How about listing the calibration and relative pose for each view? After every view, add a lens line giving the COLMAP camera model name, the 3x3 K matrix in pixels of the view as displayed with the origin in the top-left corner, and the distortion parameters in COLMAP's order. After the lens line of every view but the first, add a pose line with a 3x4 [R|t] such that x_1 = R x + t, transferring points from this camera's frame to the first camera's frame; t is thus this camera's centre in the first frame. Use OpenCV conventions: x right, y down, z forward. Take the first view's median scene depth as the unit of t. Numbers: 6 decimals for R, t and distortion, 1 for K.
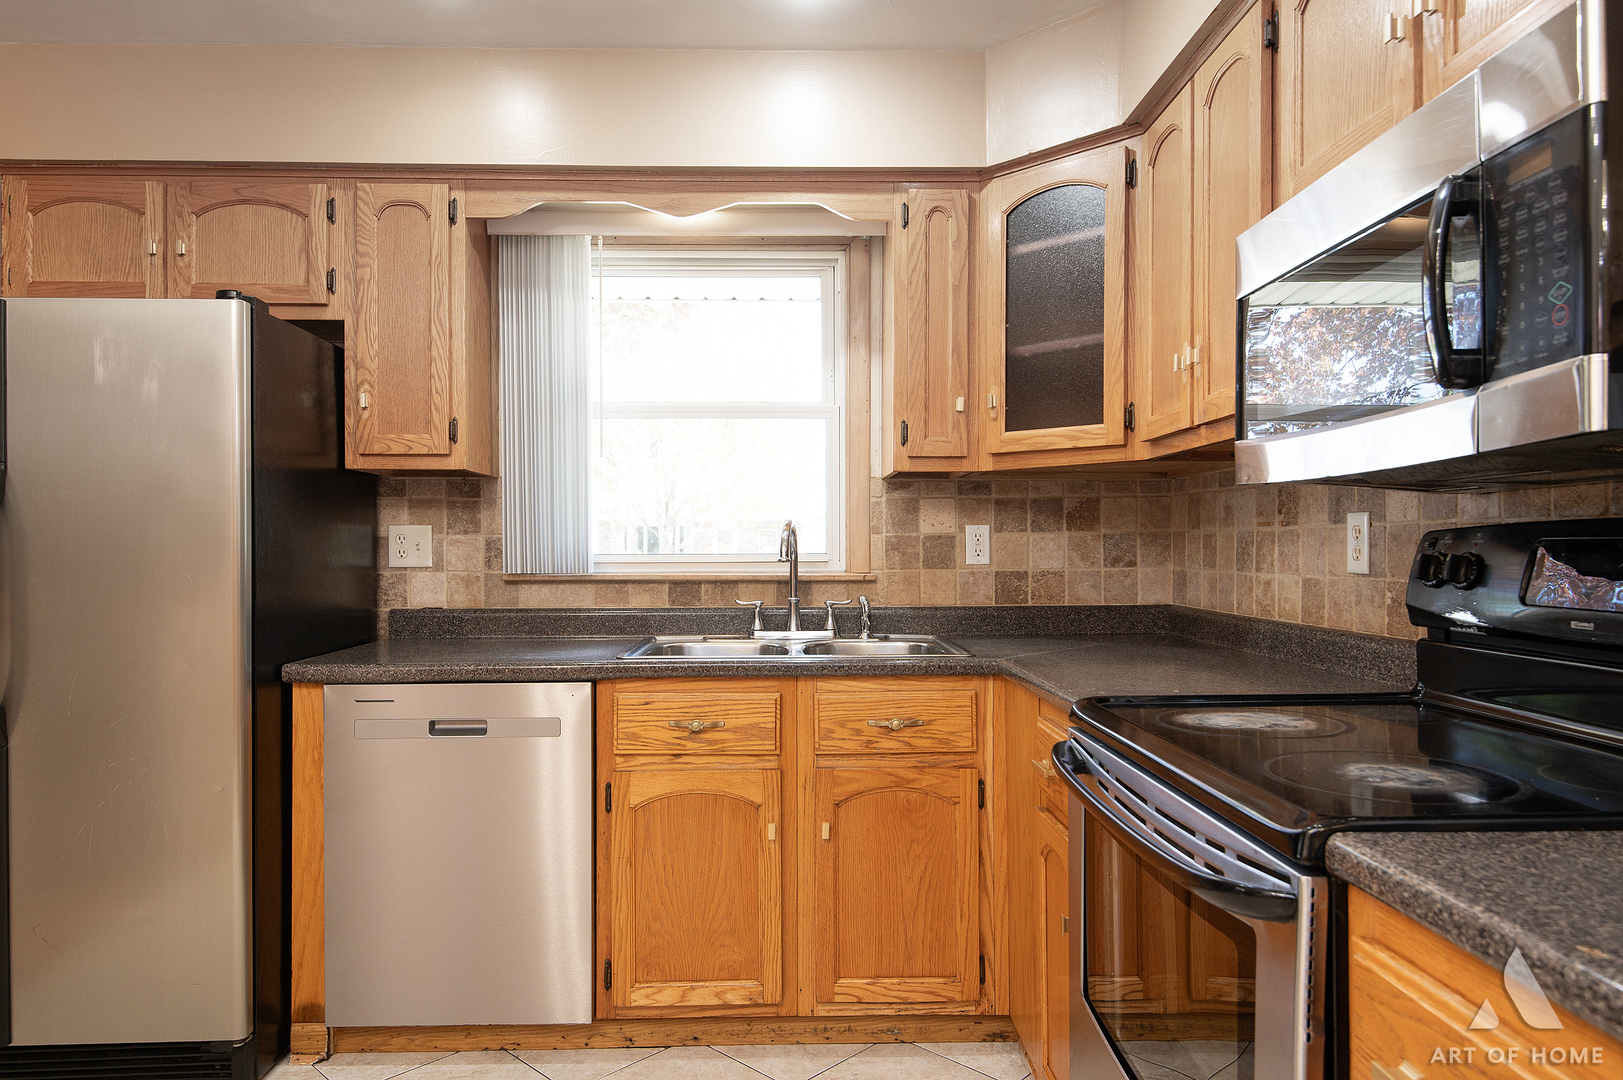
lens RADIAL K [[1027.6, 0, 803.1], [0, 1027.6, 548.2], [0, 0, 1]] dist [0.018307, -0.012280]
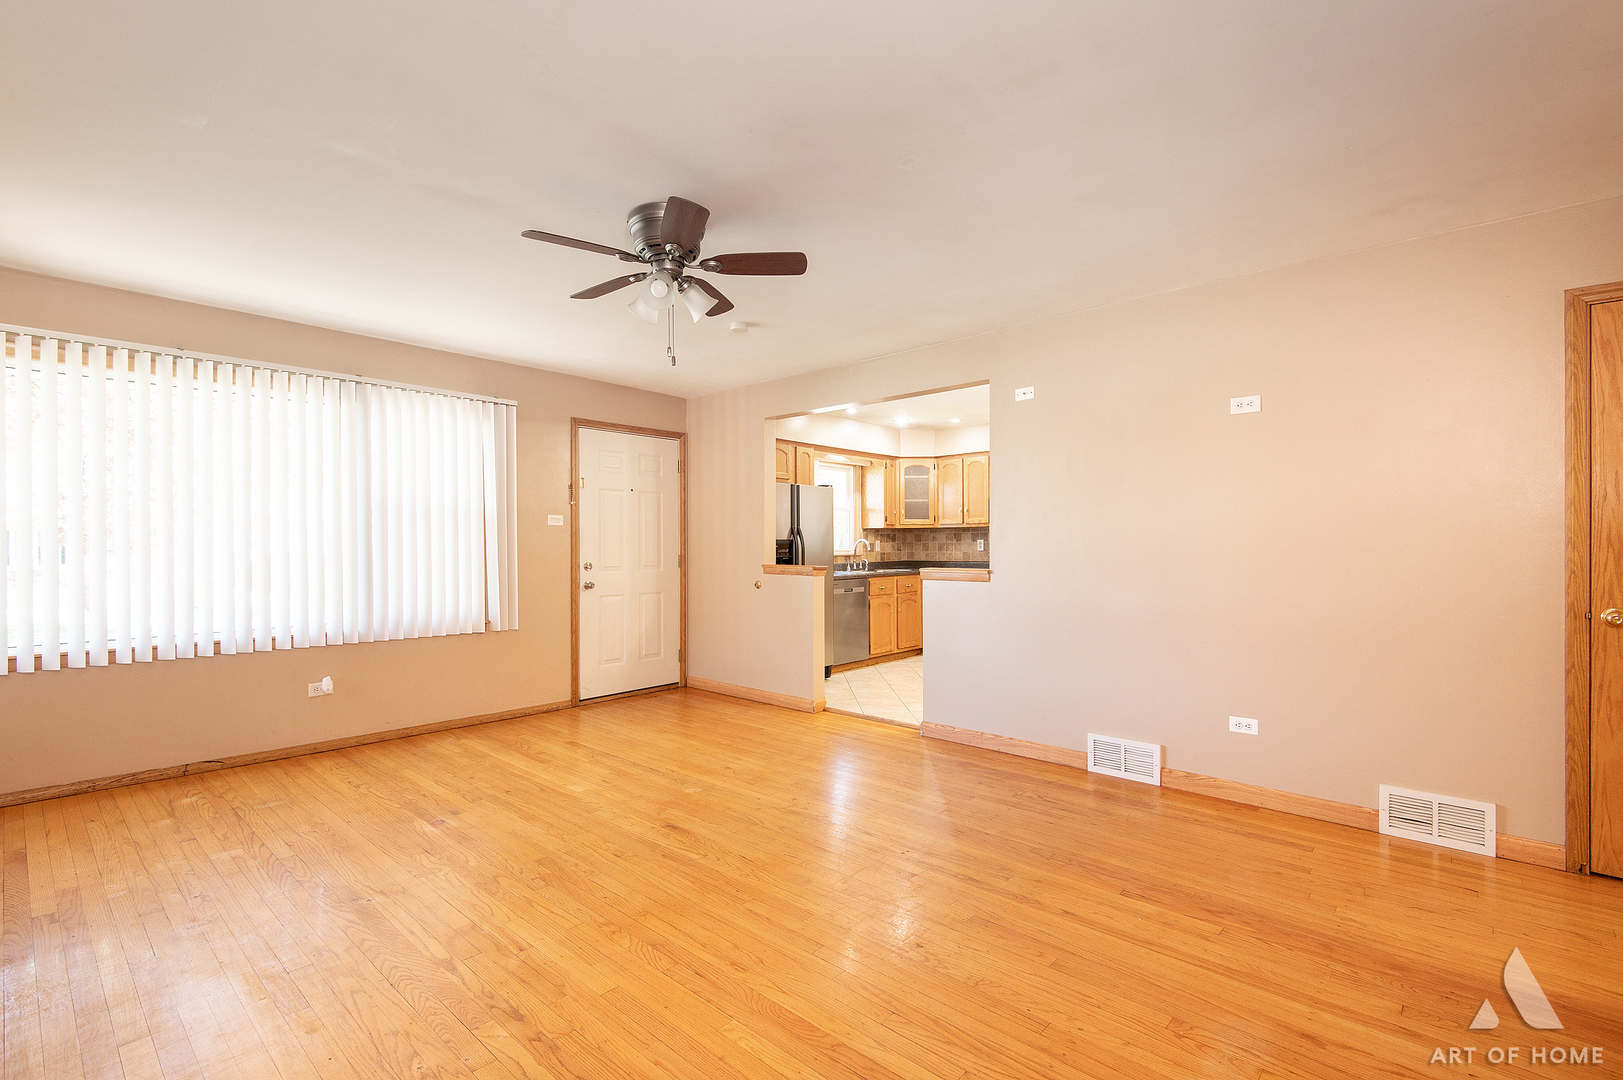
lens RADIAL K [[725.9, 0, 811.1], [0, 725.9, 546.7], [0, 0, 1]] dist [0.022489, -0.012480]
pose [[0.684078, -0.002828, 0.729403, -2.264100], [0.005991, 0.999981, -0.001741, 0.003440], [-0.729384, 0.005560, 0.684082, -0.775961]]
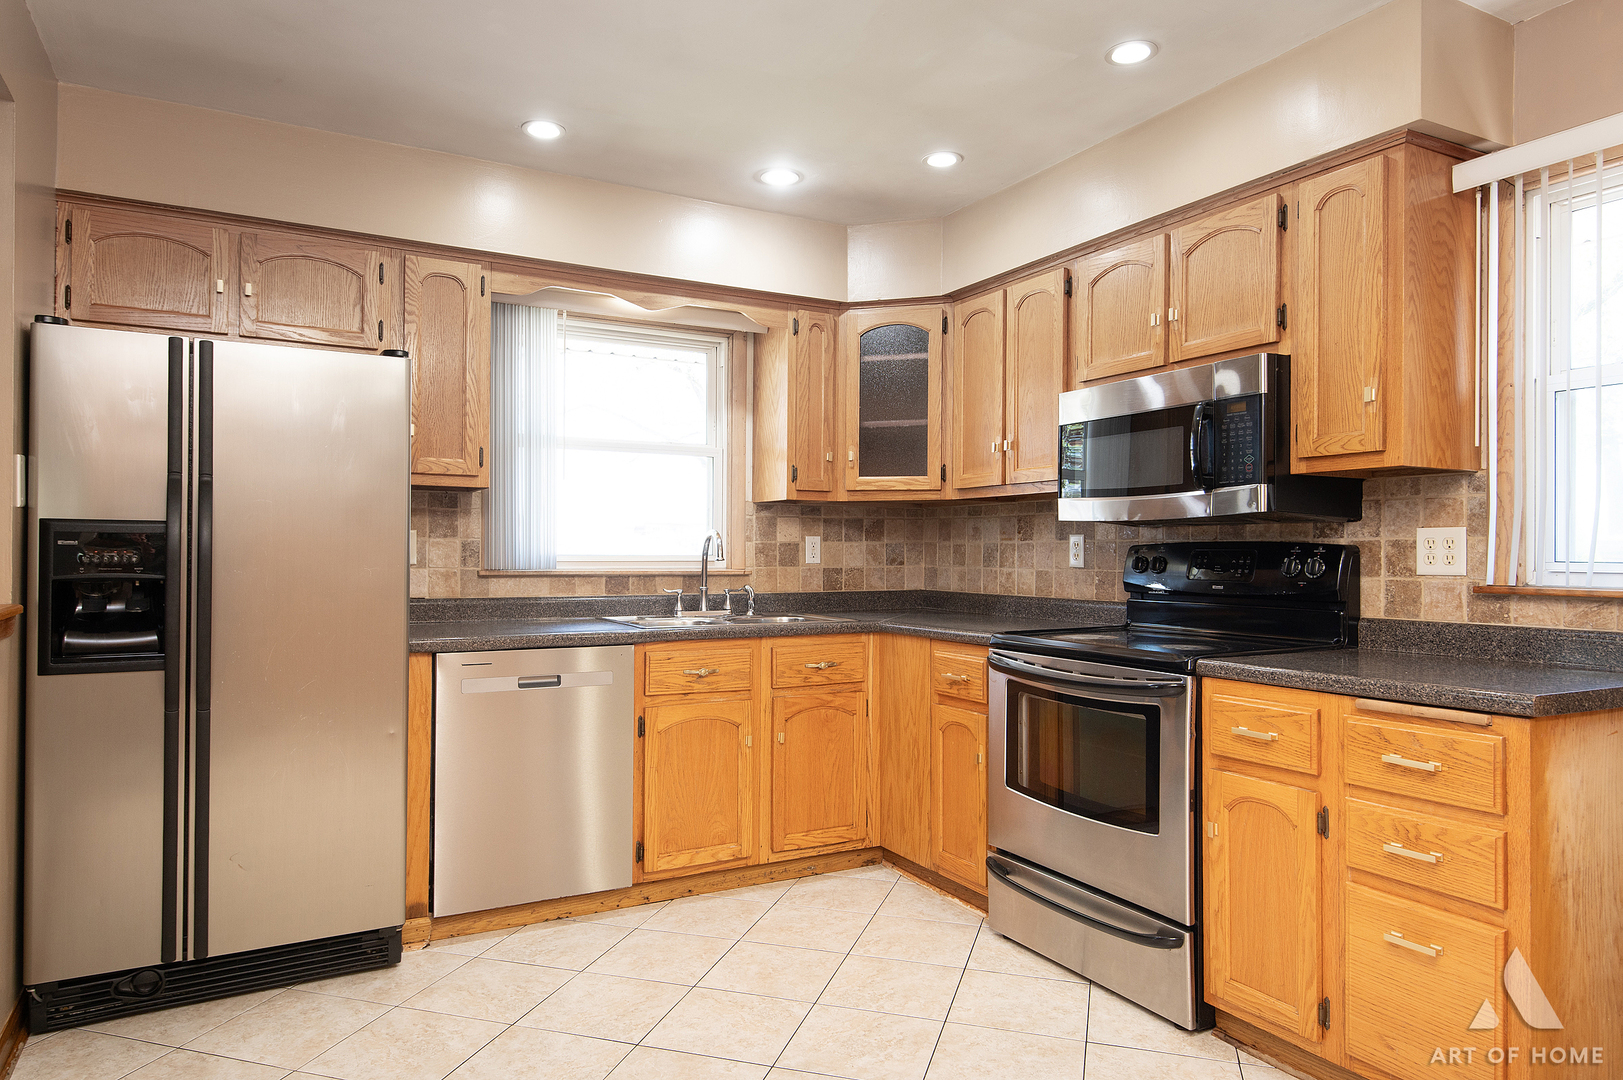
lens RADIAL K [[1027.6, 0, 803.9], [0, 1027.6, 549.4], [0, 0, 1]] dist [0.018307, -0.012280]
pose [[0.889431, 0.008821, 0.456984, -0.574495], [-0.007019, 0.999959, -0.005640, 0.004879], [-0.457015, 0.001809, 0.889457, -0.324669]]
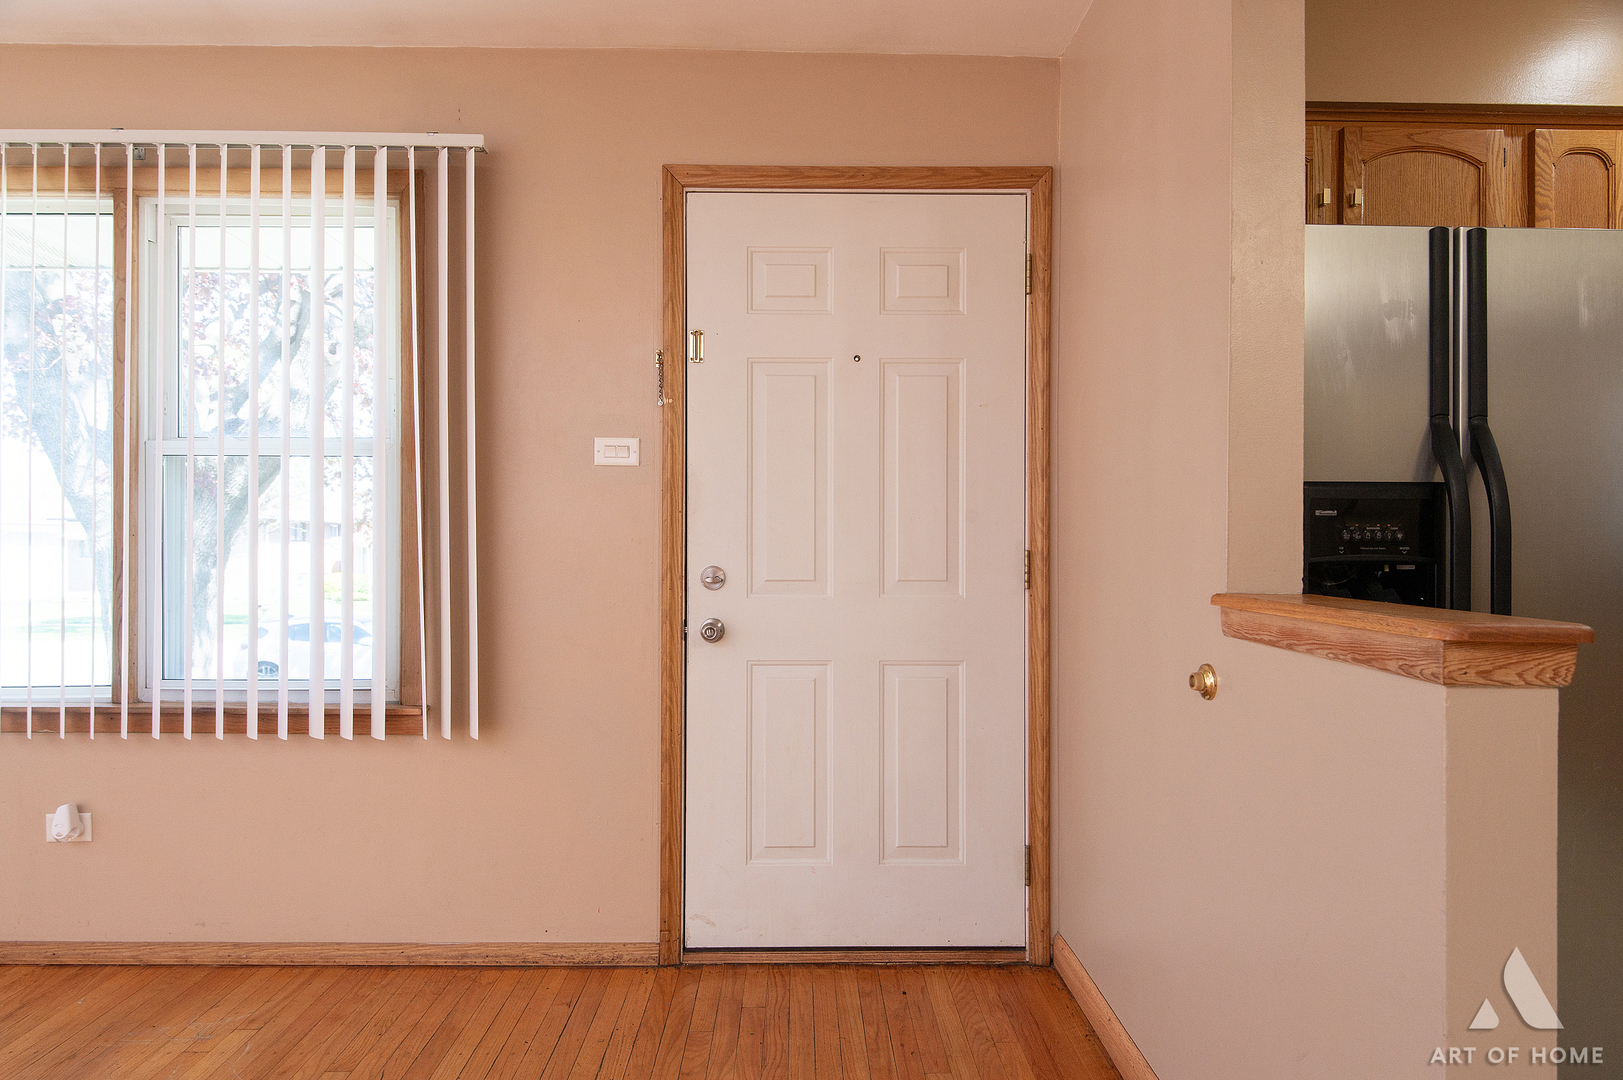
lens RADIAL K [[892.3, 0, 802.7], [0, 892.3, 540.6], [0, 0, 1]] dist [0.003333, -0.003674]
pose [[0.999883, 0.002437, -0.015102, -1.078871], [-0.002583, 0.999950, -0.009673, 0.023255], [0.015077, 0.009711, 0.999839, 0.198356]]
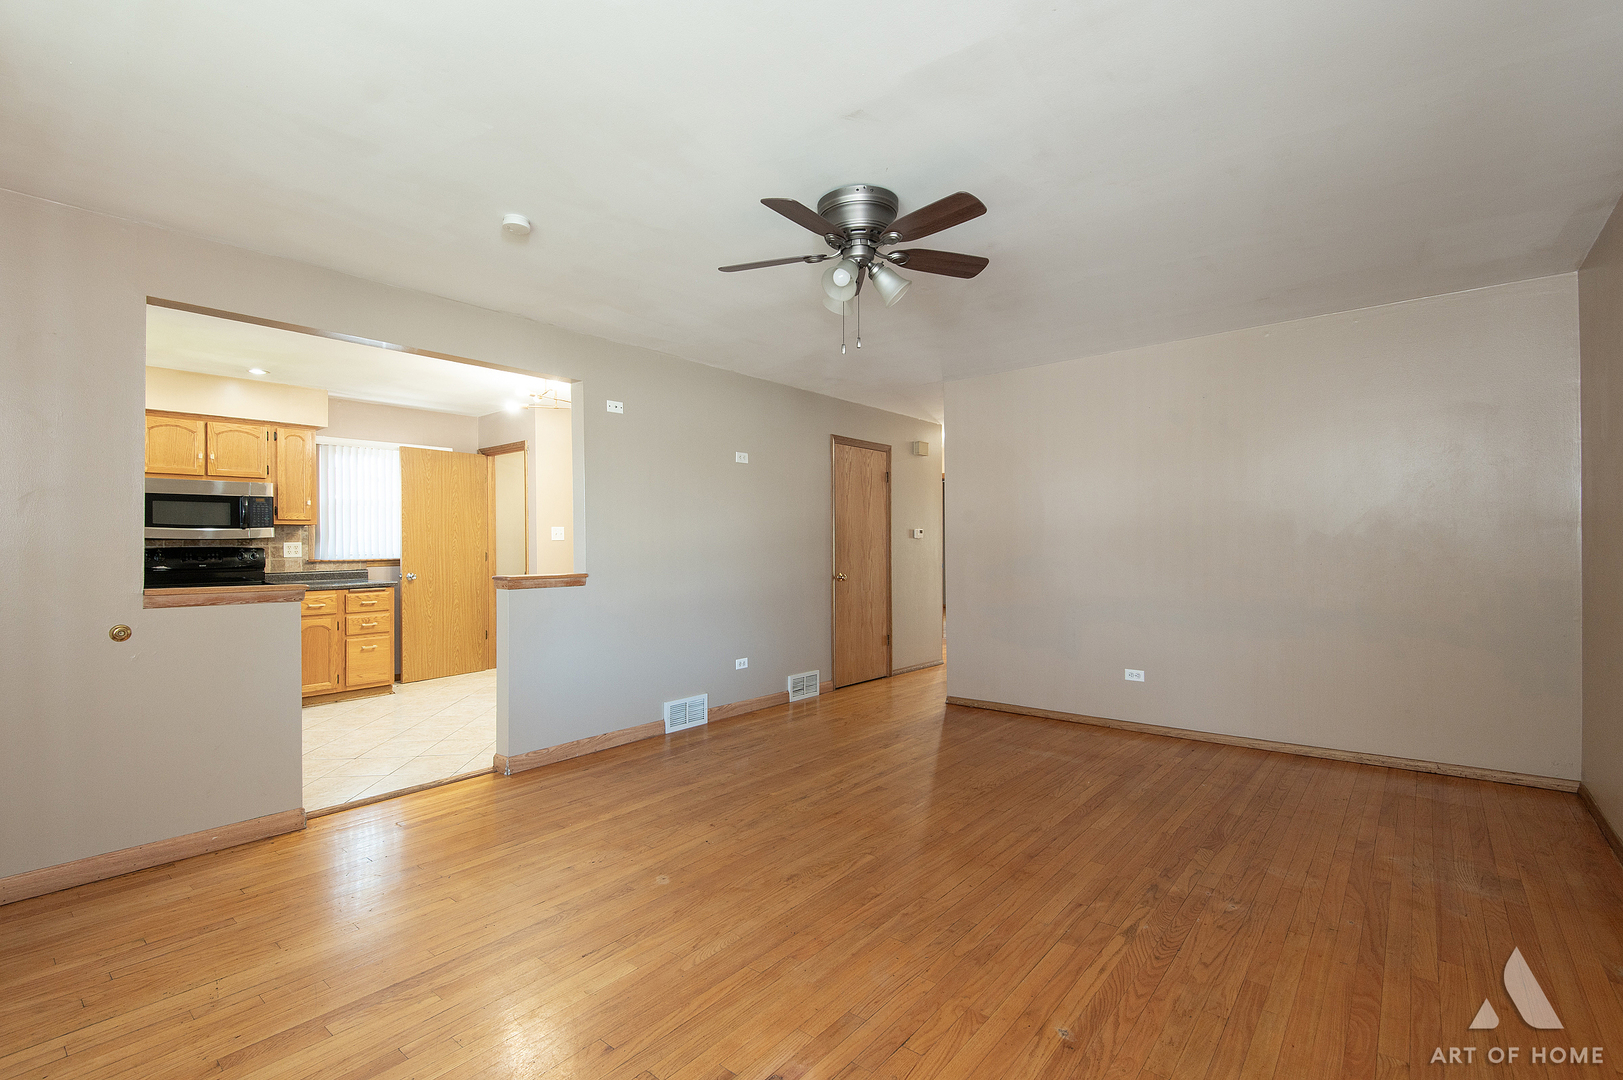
lens RADIAL K [[725.9, 0, 804.0], [0, 725.9, 542.0], [0, 0, 1]] dist [0.022489, -0.012480]
pose [[-0.752261, 0.009581, 0.658795, -2.237291], [0.011772, 0.999930, -0.001100, -0.006333], [-0.658760, 0.006928, -0.752321, 0.935883]]
